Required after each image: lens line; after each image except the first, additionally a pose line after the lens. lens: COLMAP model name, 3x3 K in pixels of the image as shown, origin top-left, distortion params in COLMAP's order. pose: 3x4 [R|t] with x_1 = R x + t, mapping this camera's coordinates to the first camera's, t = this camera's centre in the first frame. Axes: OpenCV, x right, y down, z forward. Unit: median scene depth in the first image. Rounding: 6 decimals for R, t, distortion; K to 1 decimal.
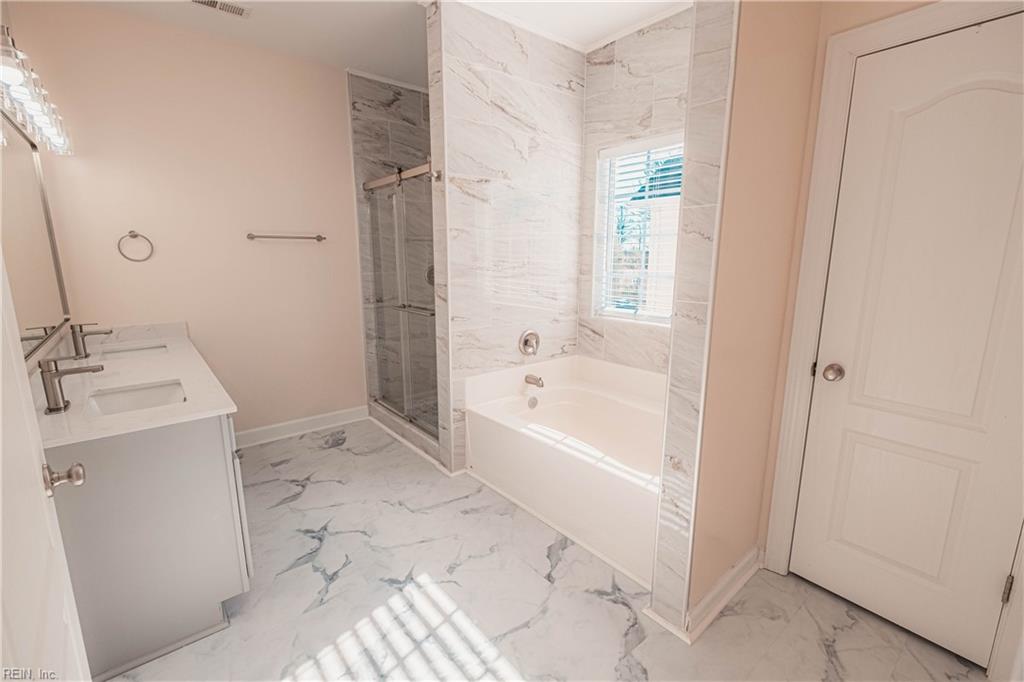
lens RADIAL K [[447.7, 0, 512.0], [0, 447.7, 342.5], [0, 0, 1]] dist [-0.001473, -0.001458]
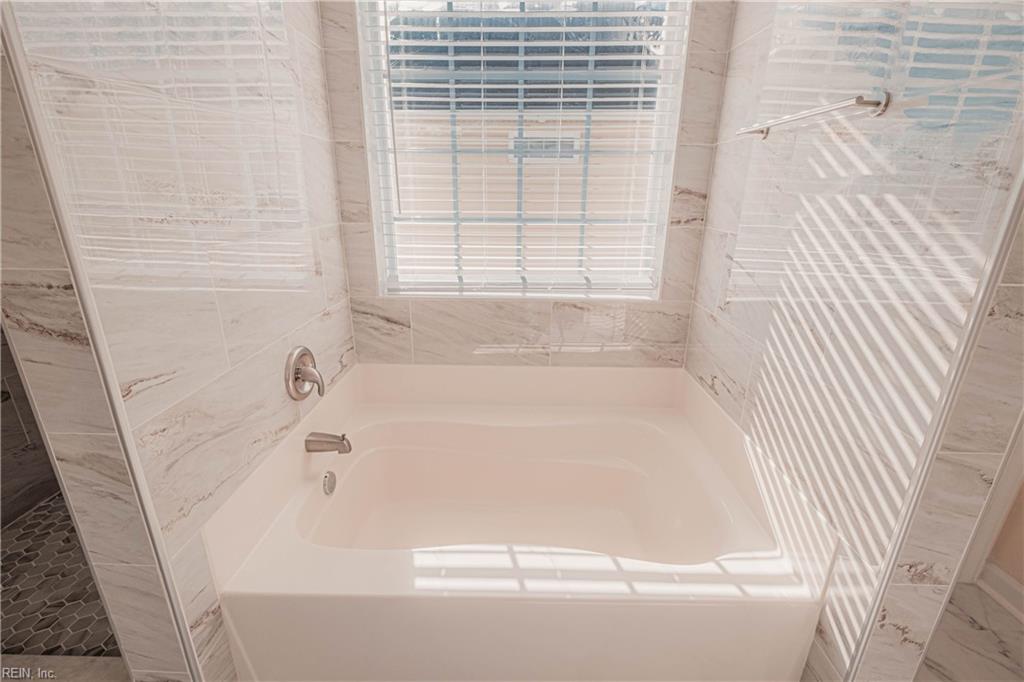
lens RADIAL K [[447.7, 0, 511.4], [0, 447.7, 342.9], [0, 0, 1]] dist [-0.001473, -0.001458]
pose [[0.654336, -0.236448, 0.718287, -0.149346], [0.136433, 0.971185, 0.195412, -0.093859], [-0.743795, -0.029867, 0.667741, 0.525152]]
